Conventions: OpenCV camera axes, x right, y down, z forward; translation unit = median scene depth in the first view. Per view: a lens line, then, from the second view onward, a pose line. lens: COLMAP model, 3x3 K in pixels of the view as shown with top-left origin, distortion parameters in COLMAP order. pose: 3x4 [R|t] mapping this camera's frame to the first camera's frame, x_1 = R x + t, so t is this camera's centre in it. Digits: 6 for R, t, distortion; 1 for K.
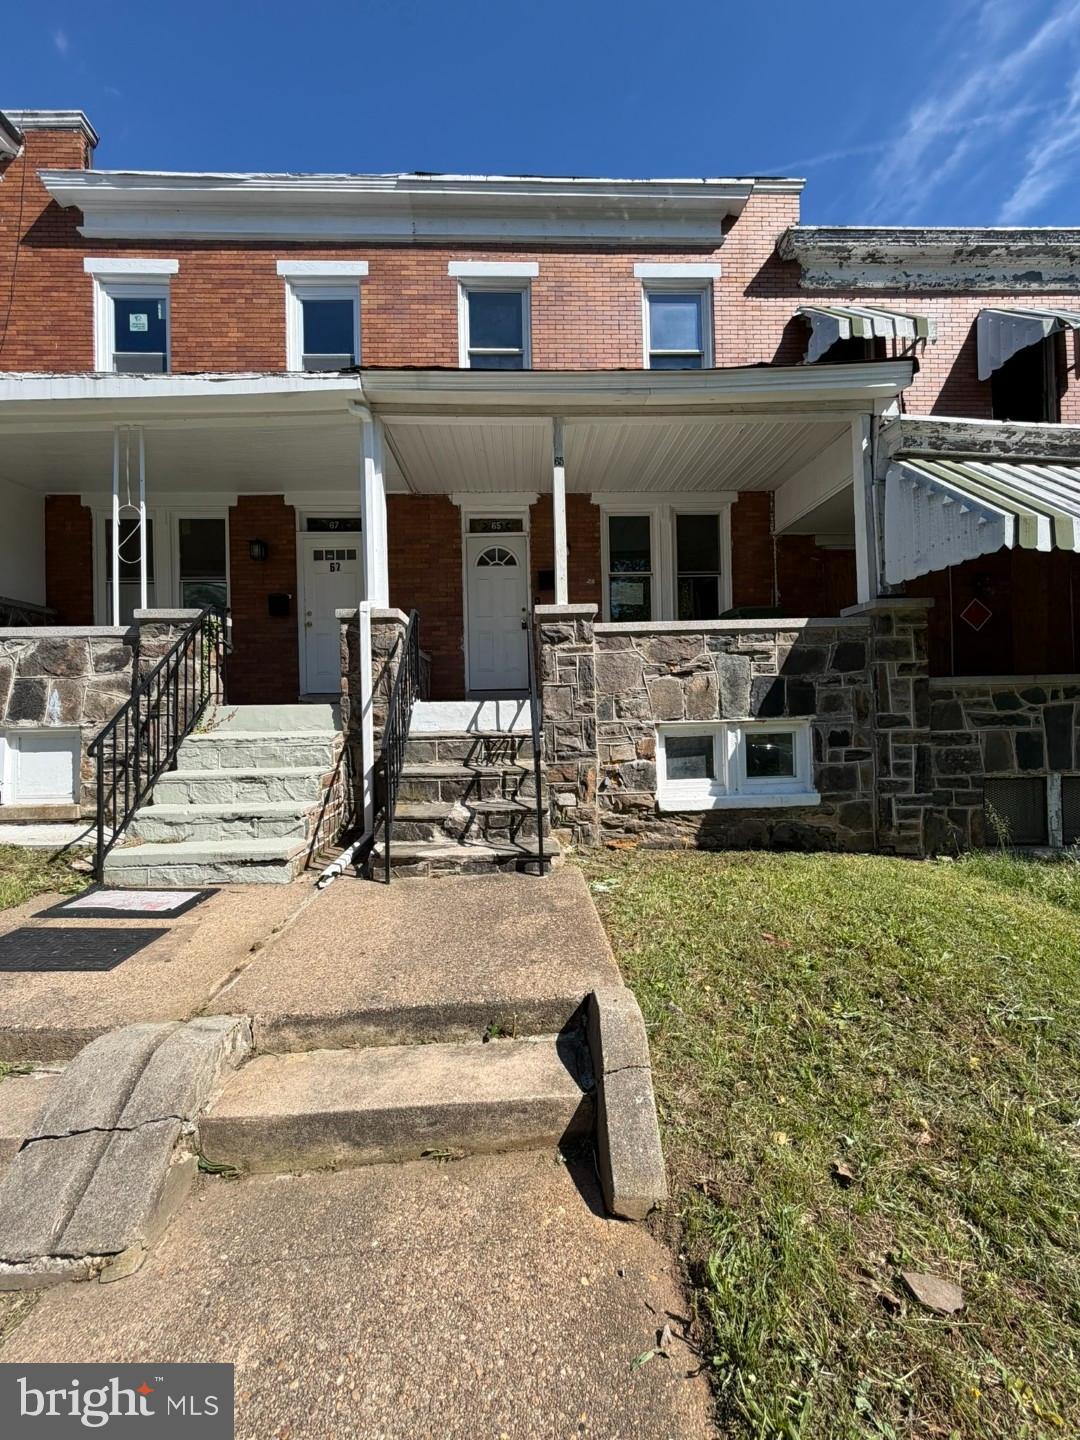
lens RADIAL K [[574.7, 0, 537.5], [0, 574.7, 716.1], [0, 0, 1]] dist [0.001135, -0.000530]
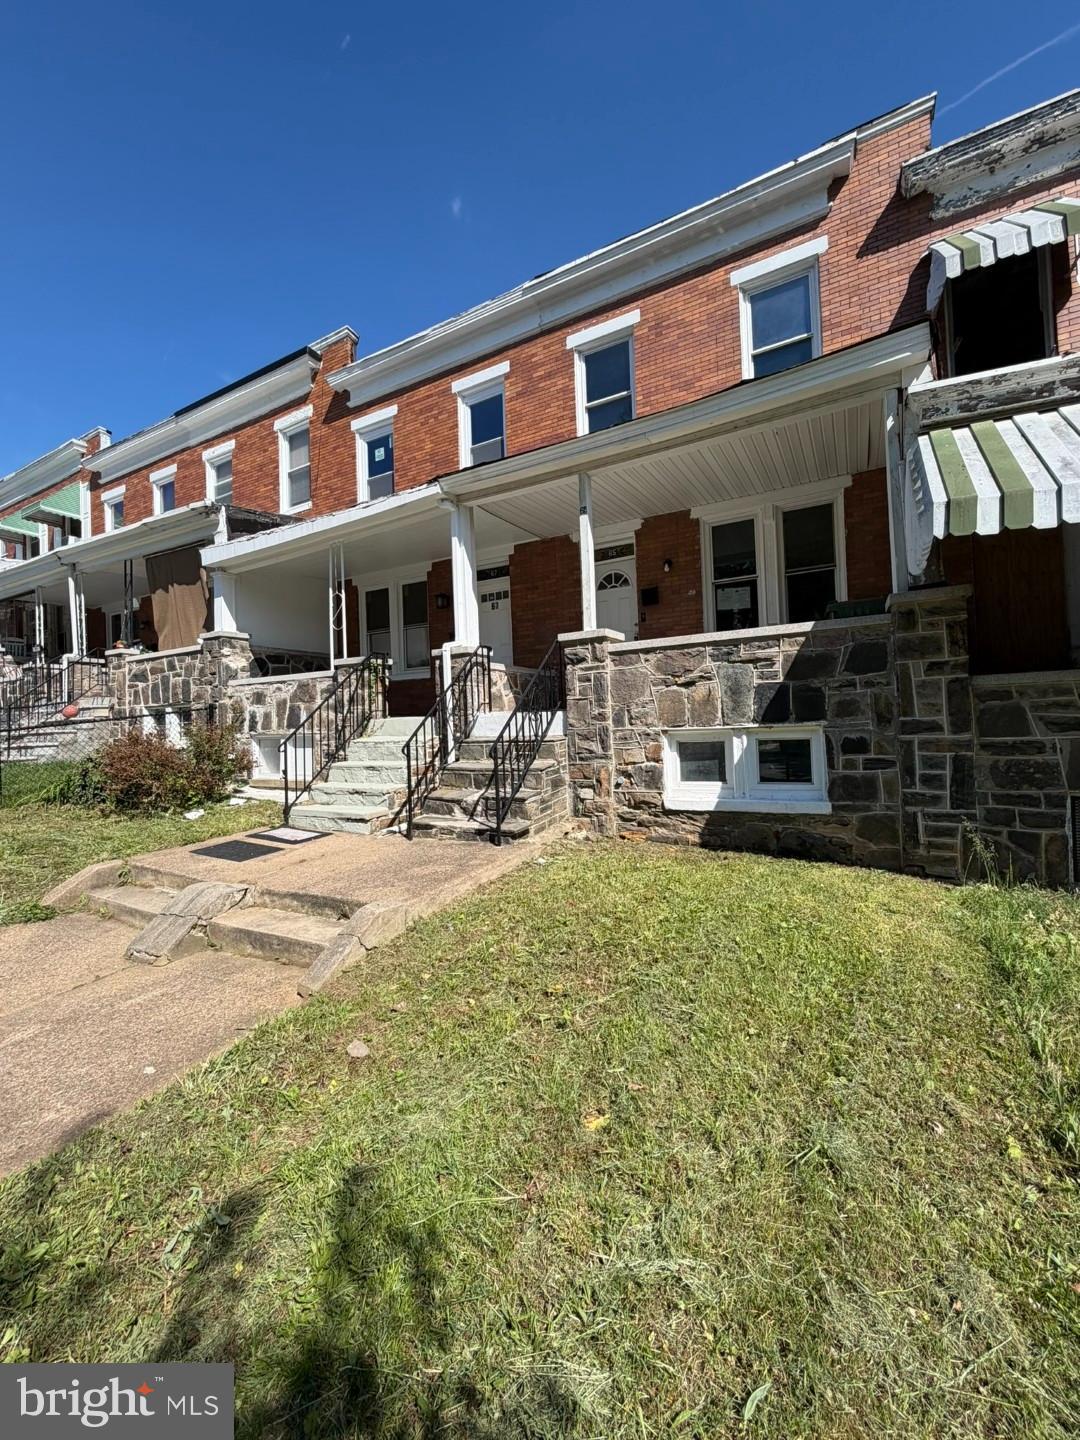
lens RADIAL K [[574.7, 0, 537.1], [0, 574.7, 716.0], [0, 0, 1]] dist [0.001135, -0.000530]
pose [[0.857398, -0.014697, -0.514445, 0.559497], [0.017513, 0.999846, 0.000623, -0.018816], [0.514357, -0.009544, 0.857523, -0.075817]]
